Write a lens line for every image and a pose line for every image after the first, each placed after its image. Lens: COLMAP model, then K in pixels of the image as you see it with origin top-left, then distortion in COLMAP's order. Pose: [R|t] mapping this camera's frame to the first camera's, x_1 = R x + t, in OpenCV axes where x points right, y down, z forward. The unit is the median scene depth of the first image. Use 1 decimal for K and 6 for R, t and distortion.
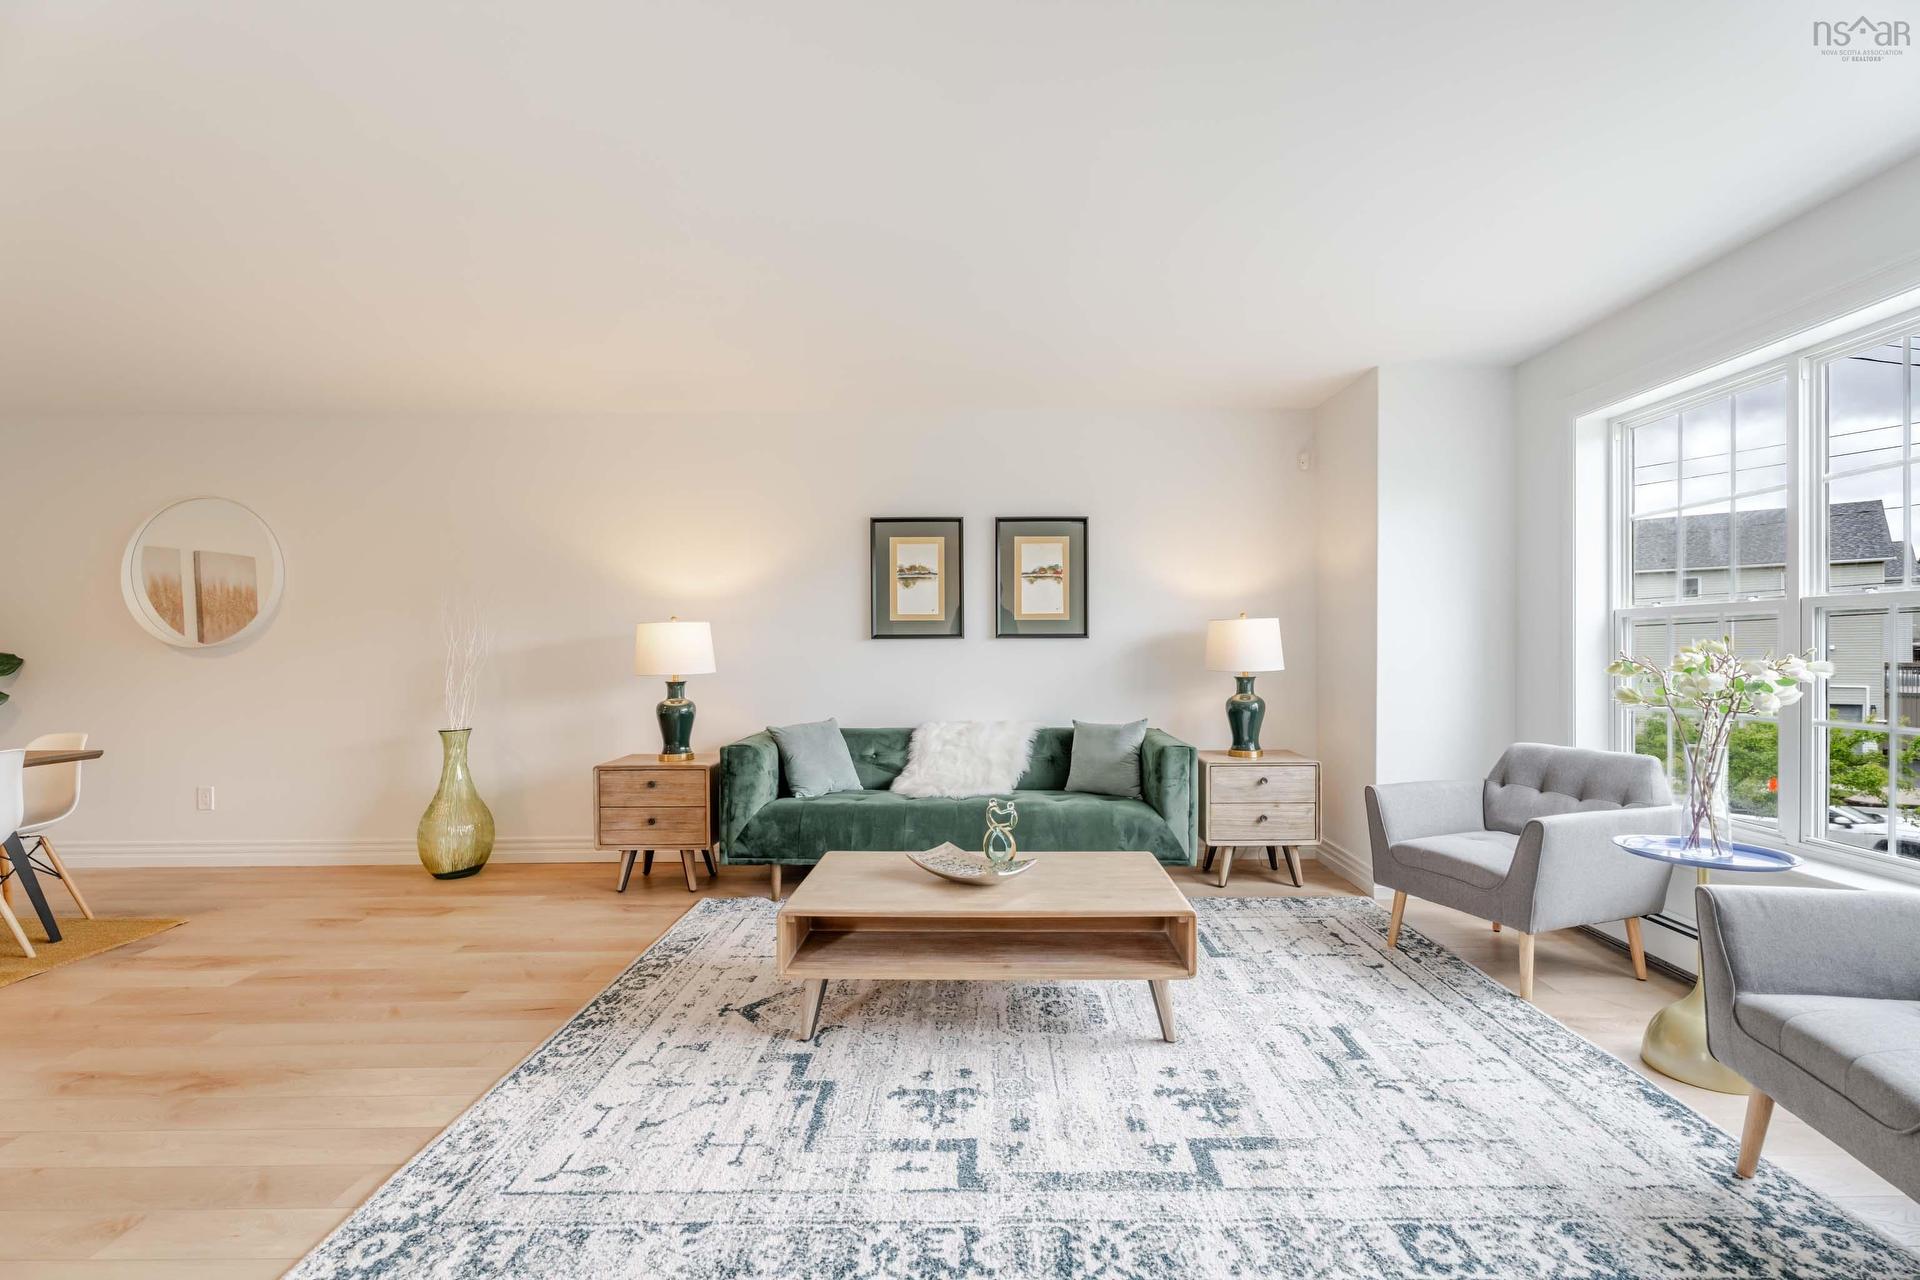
lens RADIAL K [[859.0, 0, 981.4], [0, 859.0, 654.8], [0, 0, 1]] dist [0.000597, 0.000975]
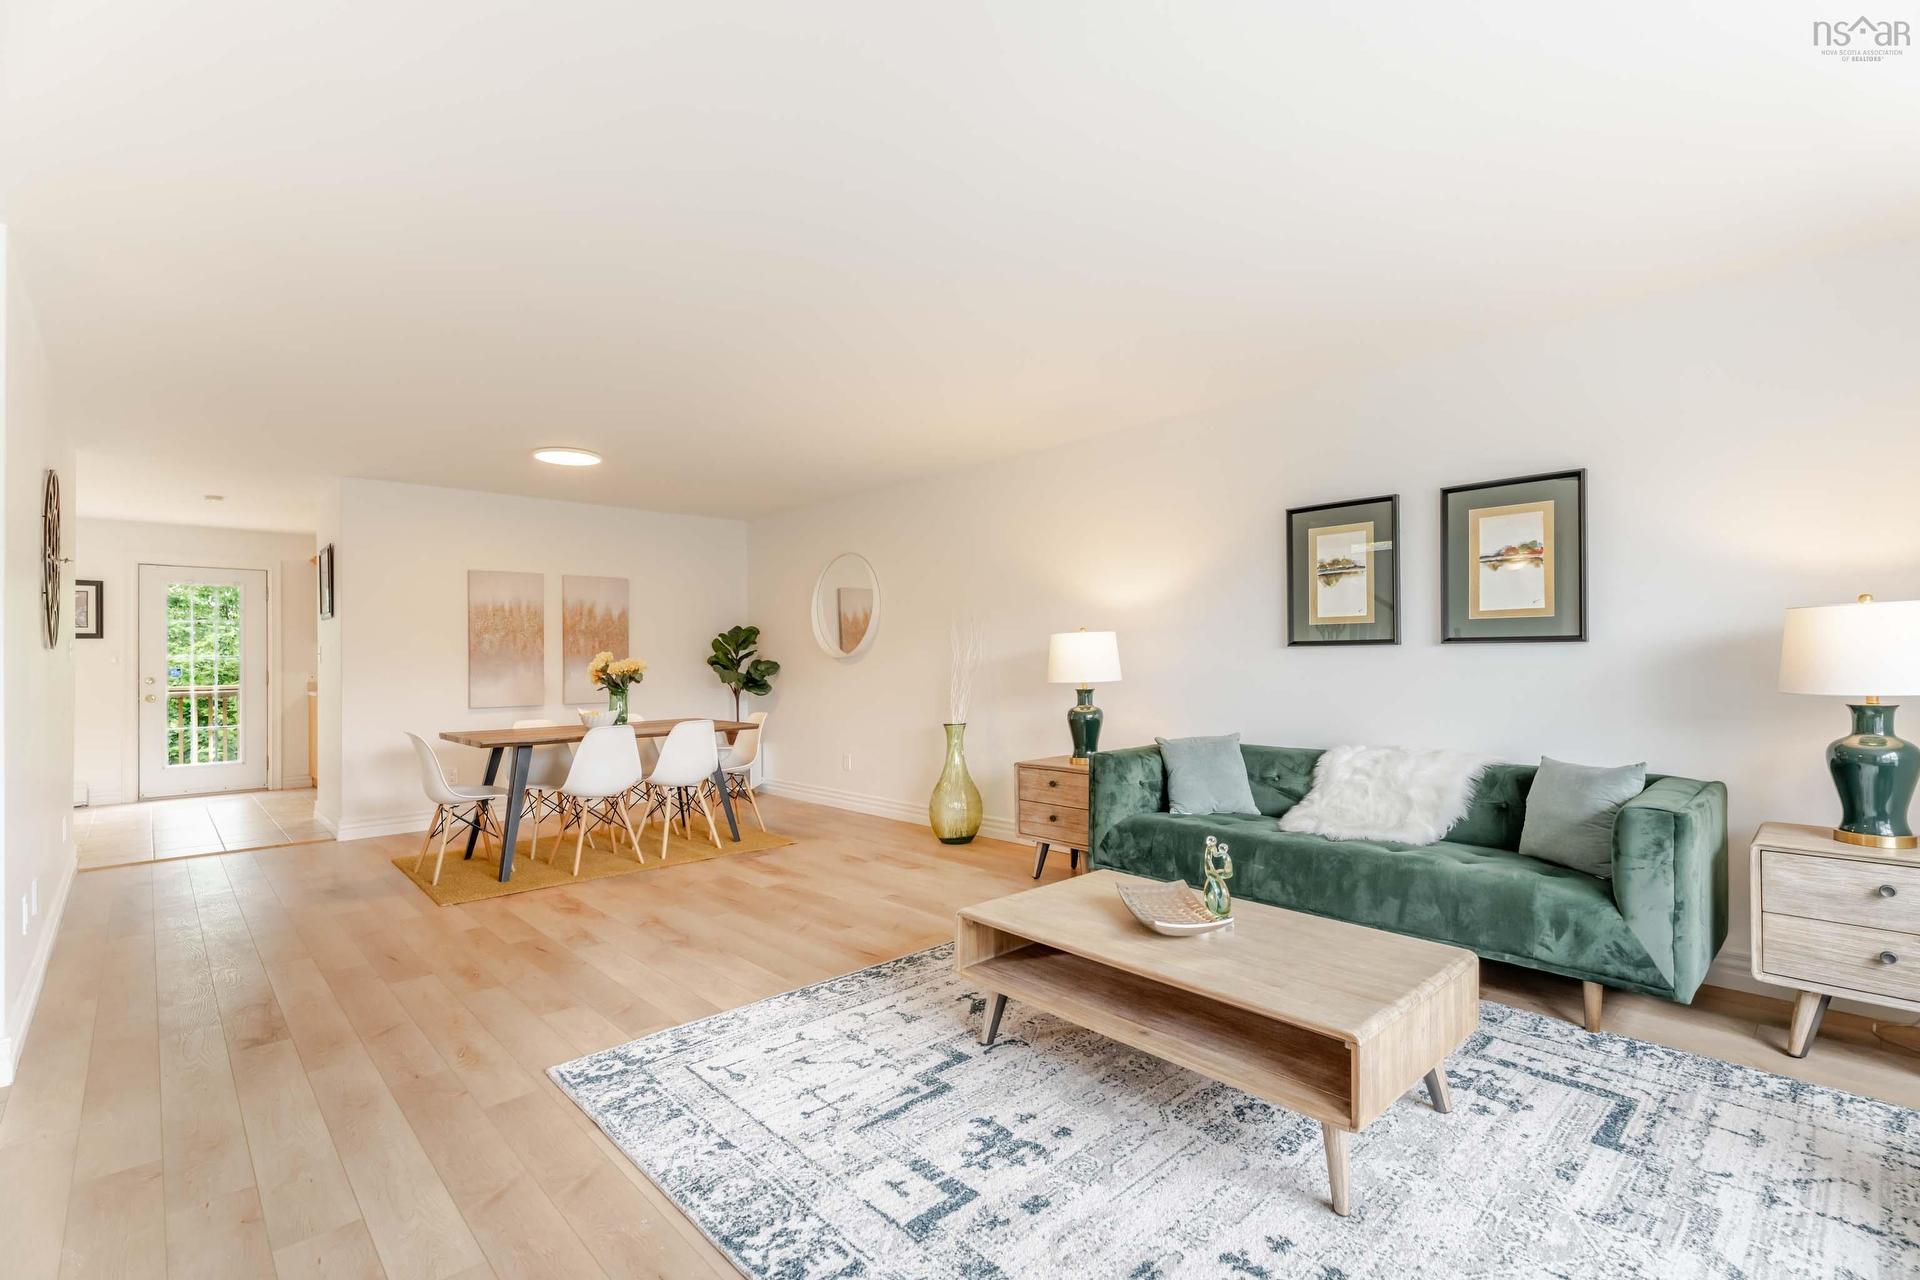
lens RADIAL K [[859.0, 0, 969.4], [0, 859.0, 647.6], [0, 0, 1]] dist [0.000597, 0.000975]
pose [[0.688933, -0.010651, -0.724747, 0.422982], [-0.001633, 0.999867, -0.016247, -0.003219], [0.724823, 0.012377, 0.688824, 0.227378]]
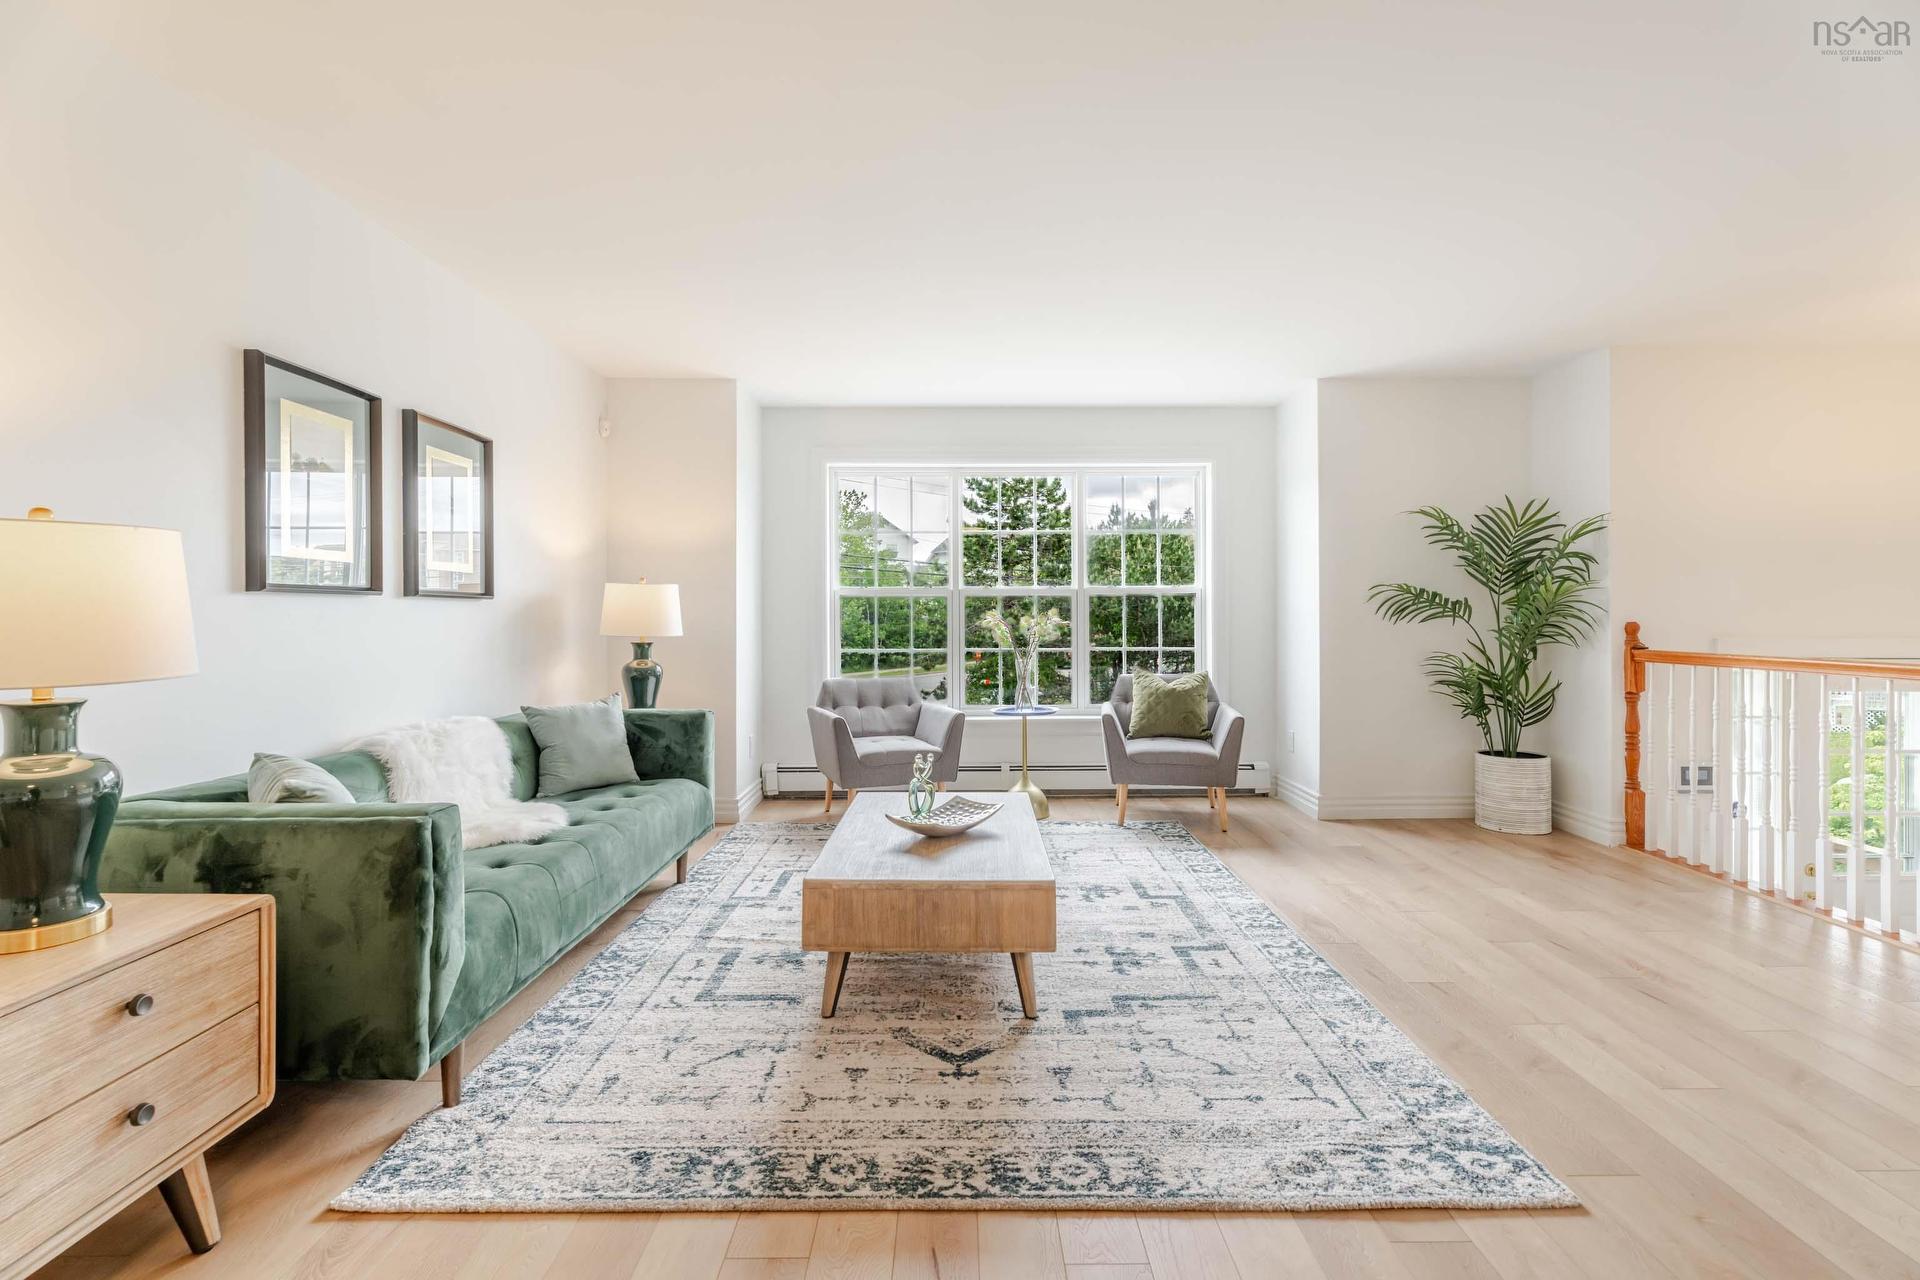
lens RADIAL K [[859.0, 0, 968.9], [0, 859.0, 623.6], [0, 0, 1]] dist [0.000597, 0.000975]
pose [[-0.011789, -0.004743, 0.999919, -0.933586], [0.012330, 0.999912, 0.004889, 0.004864], [-0.999854, 0.012387, -0.011730, 0.869856]]
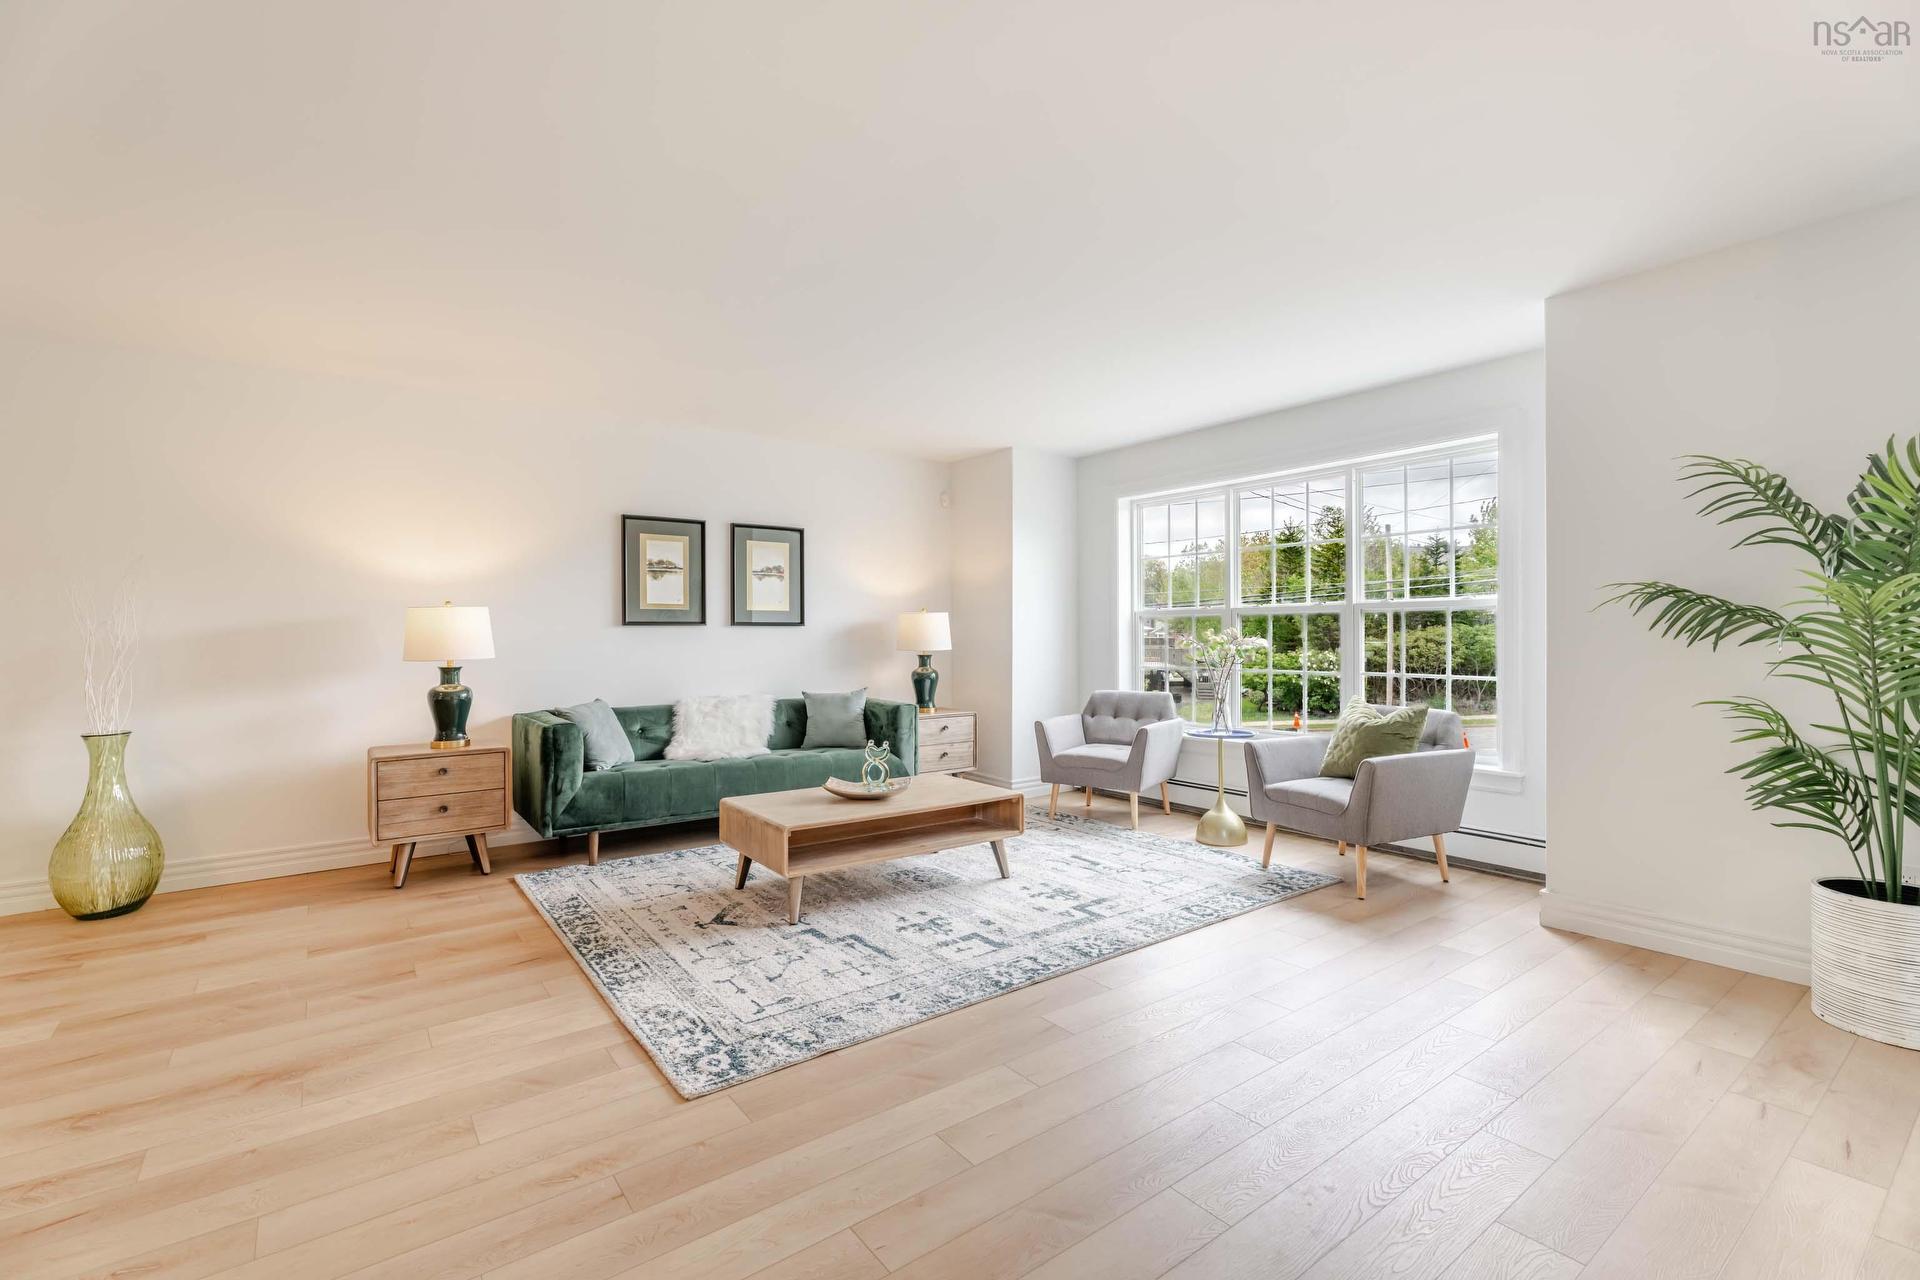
lens RADIAL K [[859.0, 0, 965.1], [0, 859.0, 625.4], [0, 0, 1]] dist [0.000597, 0.000975]
pose [[0.797108, 0.007135, 0.603794, -0.649439], [0.006160, 0.999782, -0.019946, 0.009128], [-0.603805, 0.019619, 0.796891, -0.191028]]
